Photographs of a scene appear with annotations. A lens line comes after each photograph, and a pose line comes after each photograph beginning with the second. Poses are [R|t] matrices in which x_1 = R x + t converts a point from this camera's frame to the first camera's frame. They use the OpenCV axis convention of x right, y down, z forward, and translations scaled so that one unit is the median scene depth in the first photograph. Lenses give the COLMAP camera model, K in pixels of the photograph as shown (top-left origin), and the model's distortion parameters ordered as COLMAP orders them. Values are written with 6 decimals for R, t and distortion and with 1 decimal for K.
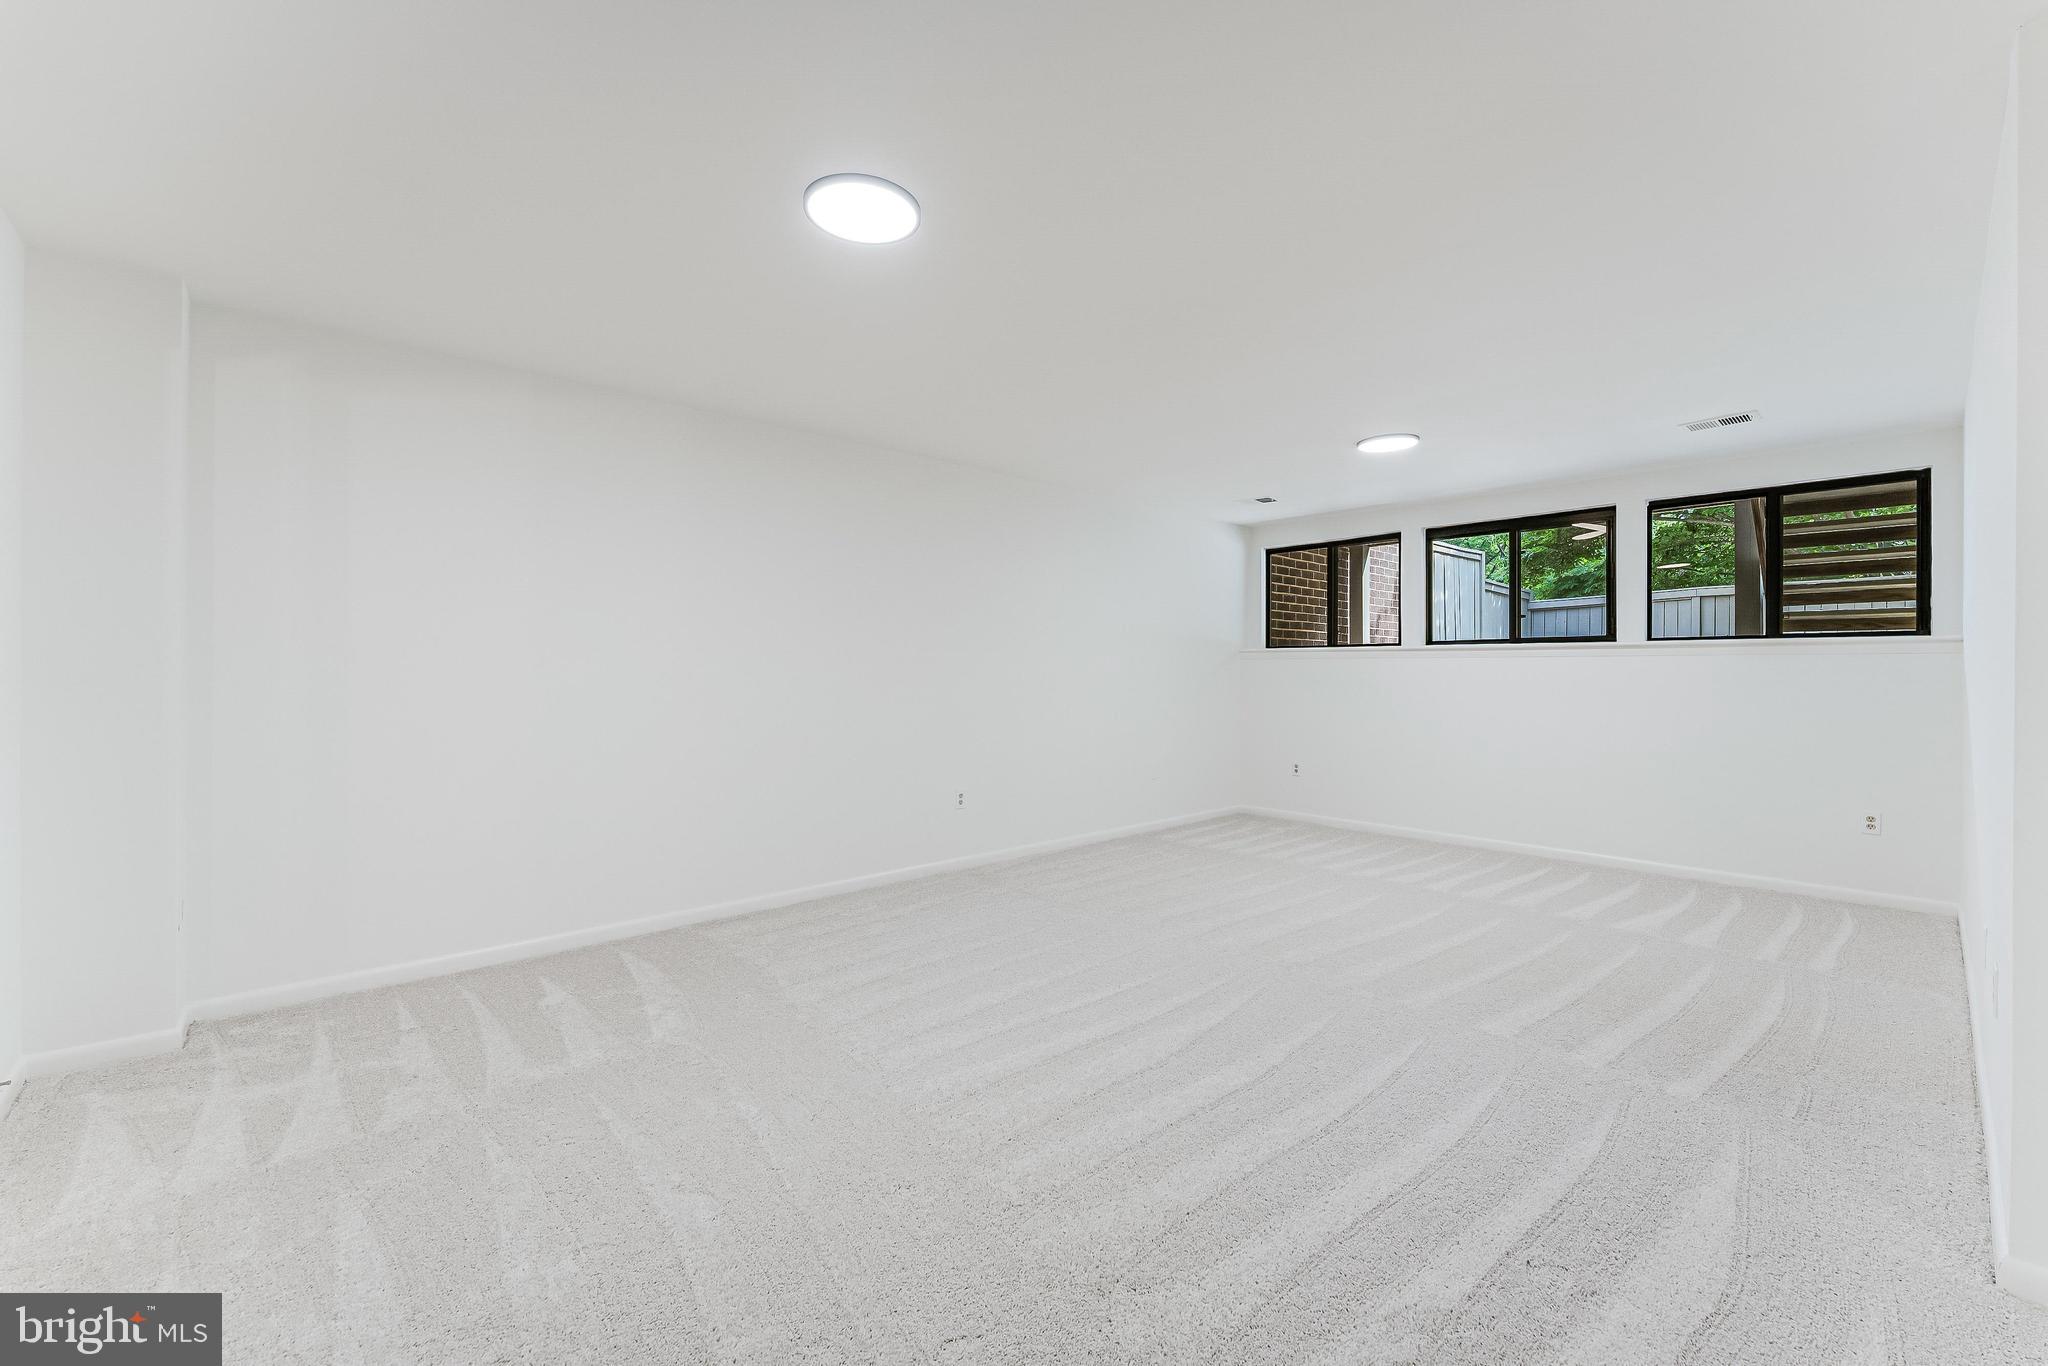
lens RADIAL K [[820.3, 0, 1031.4], [0, 820.3, 682.5], [0, 0, 1]] dist [-0.000923, -0.000243]
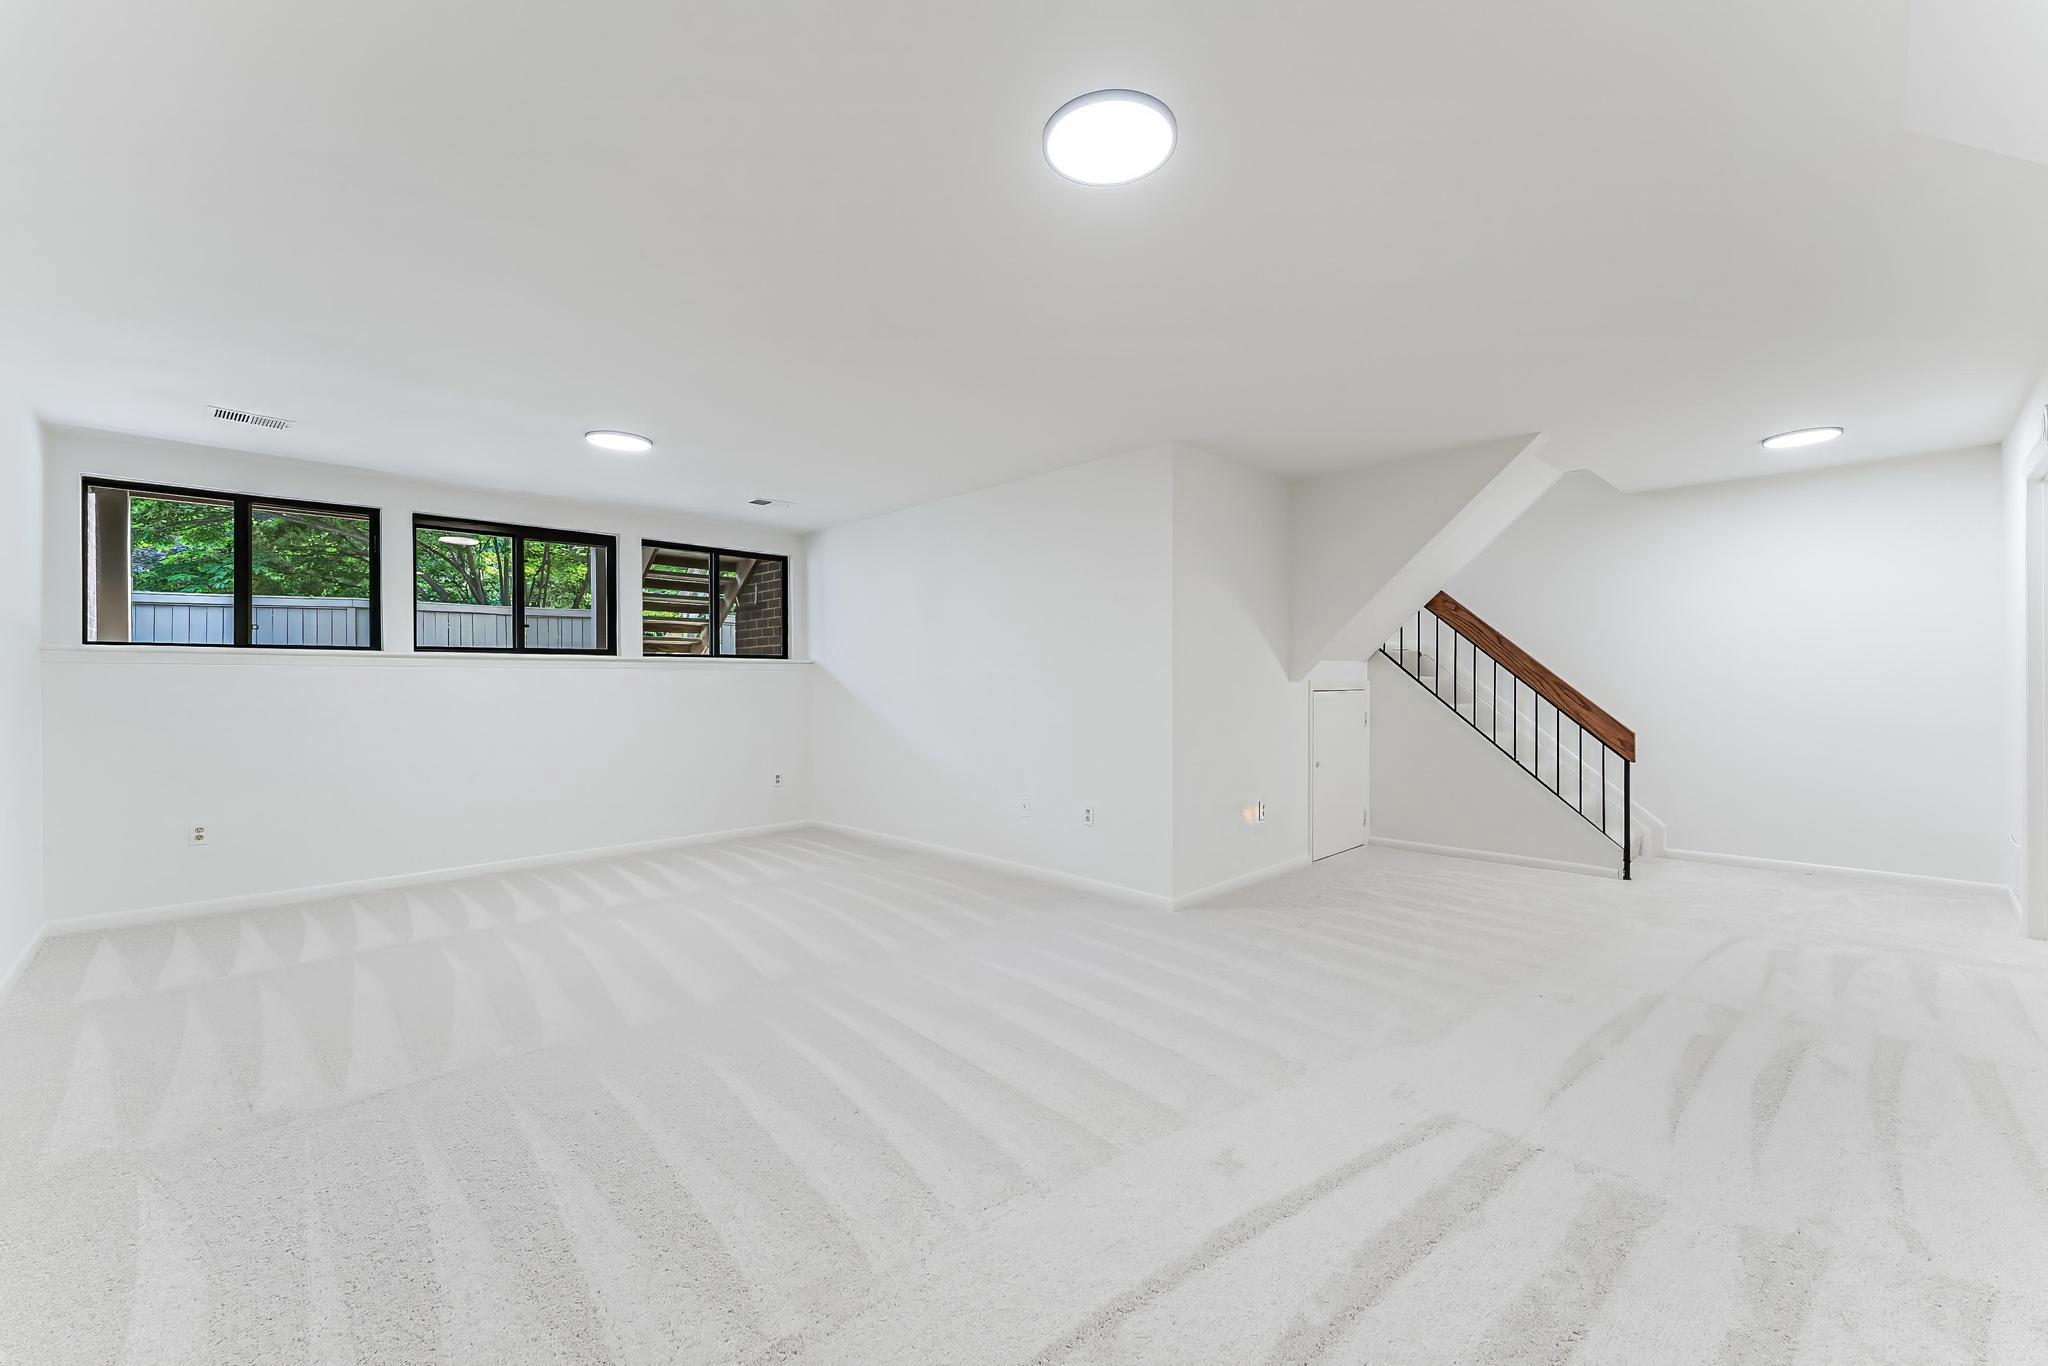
lens RADIAL K [[820.3, 0, 1031.4], [0, 820.3, 682.5], [0, 0, 1]] dist [-0.000923, -0.000243]
pose [[-0.017736, -0.002564, 0.999839, -0.284028], [0.016568, 0.999859, 0.002858, -0.004125], [-0.999705, 0.016616, -0.017691, 0.295242]]
